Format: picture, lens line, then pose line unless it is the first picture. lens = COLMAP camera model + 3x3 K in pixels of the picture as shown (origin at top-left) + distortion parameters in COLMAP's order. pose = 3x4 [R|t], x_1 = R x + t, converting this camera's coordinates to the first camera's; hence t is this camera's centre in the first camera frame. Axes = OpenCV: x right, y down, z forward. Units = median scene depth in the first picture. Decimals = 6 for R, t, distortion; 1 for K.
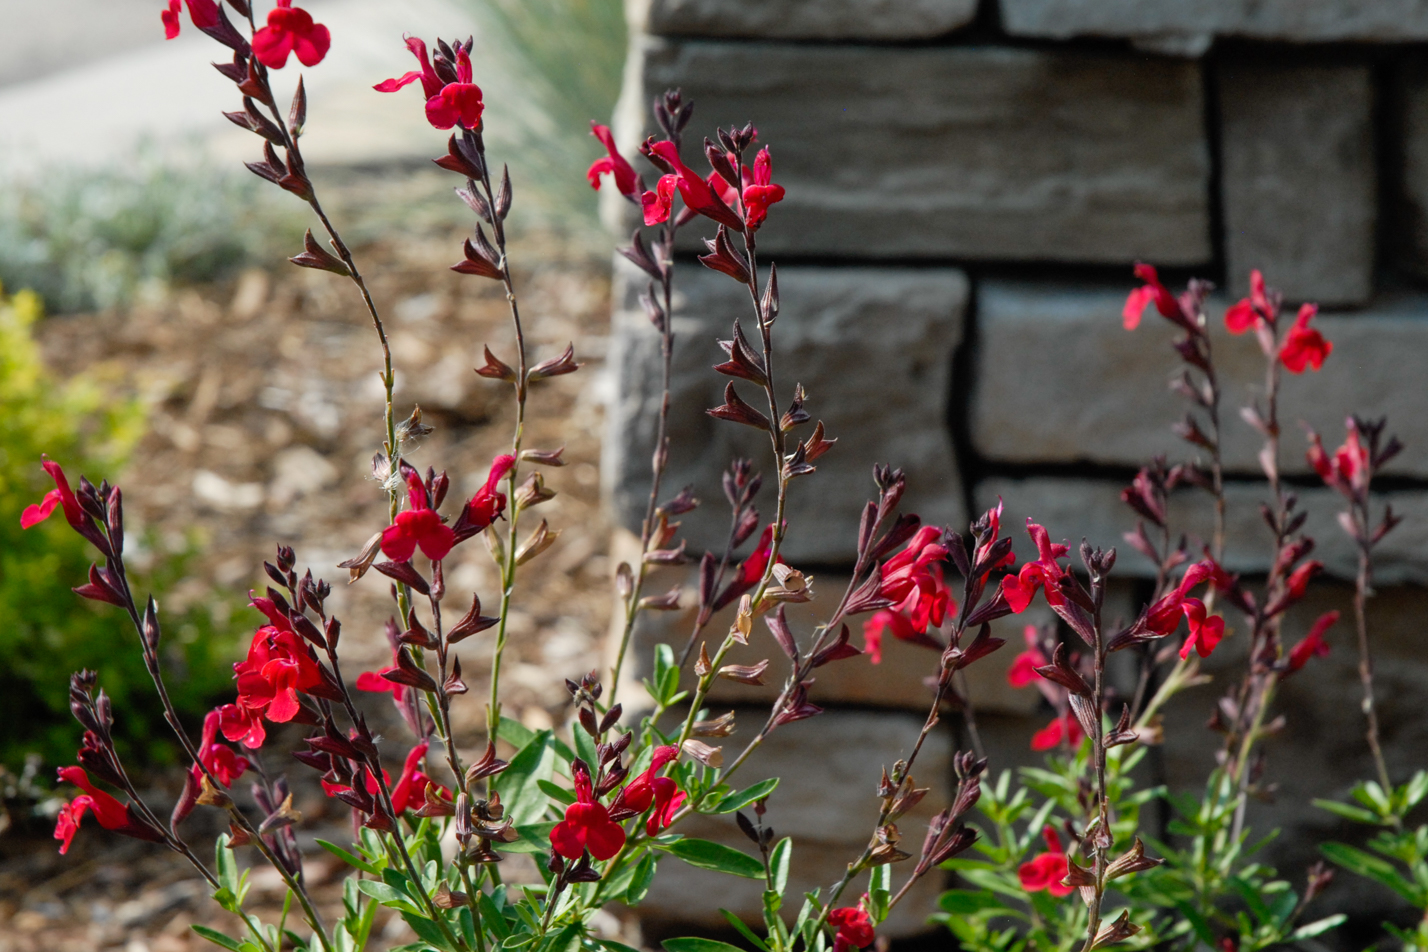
lens RADIAL K [[4043.9, 0, 714.0], [0, 4043.9, 476.0], [0, 0, 1]] dist [0.206465, 1.051009]
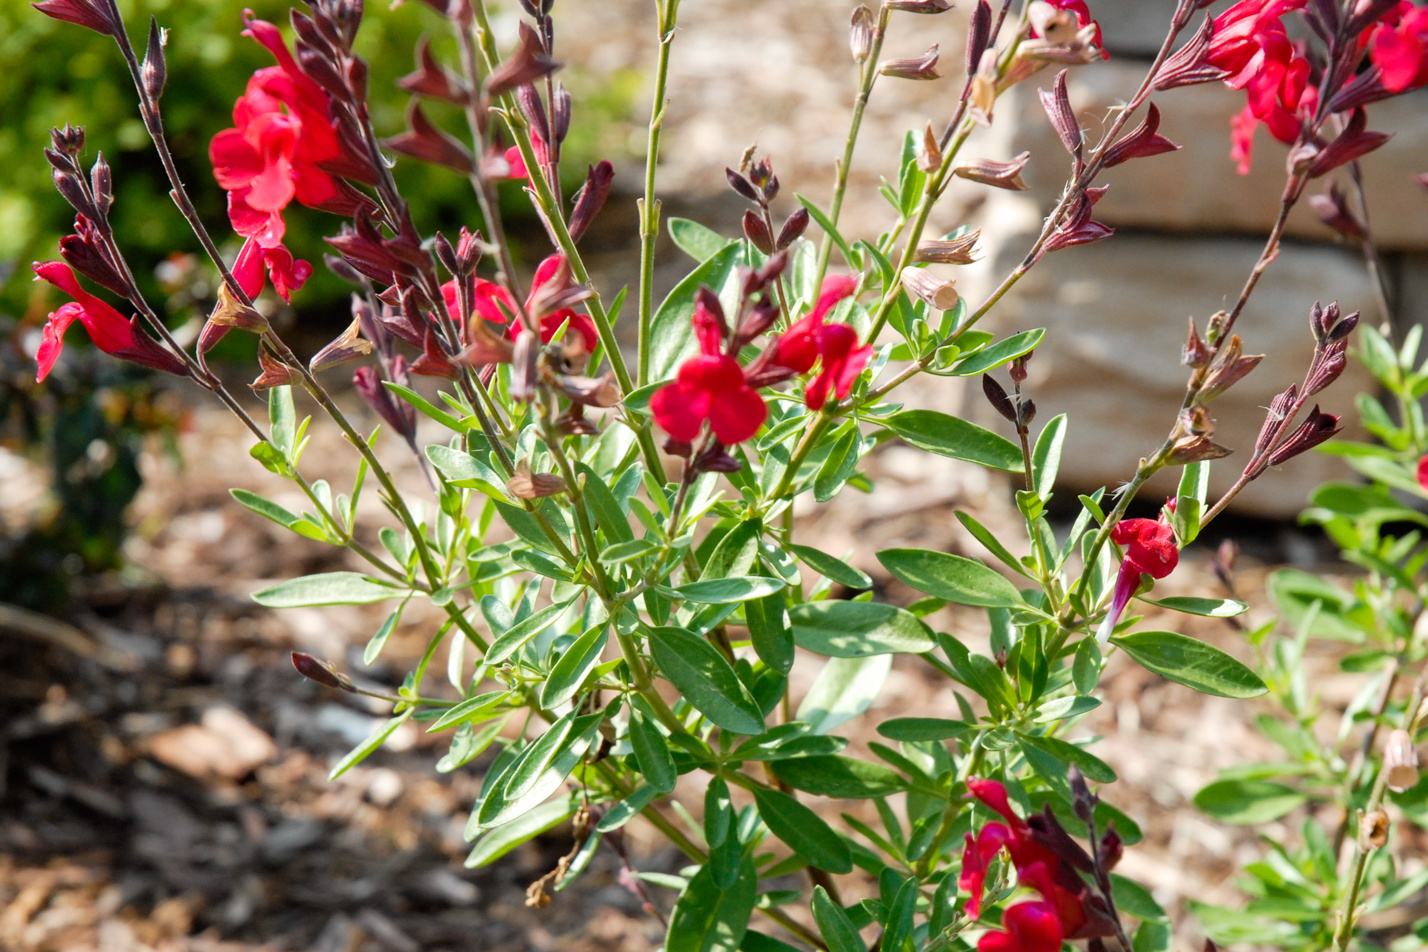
lens RADIAL K [[4183.3, 0, 713.3], [0, 4183.3, 629.2], [0, 0, 1]] dist [0.016807, 0.577553]
pose [[0.992558, 0.055955, -0.108152, 0.039617], [-0.038567, 0.986900, 0.156656, 0.016545], [0.115501, -0.151319, 0.981714, 0.297284]]
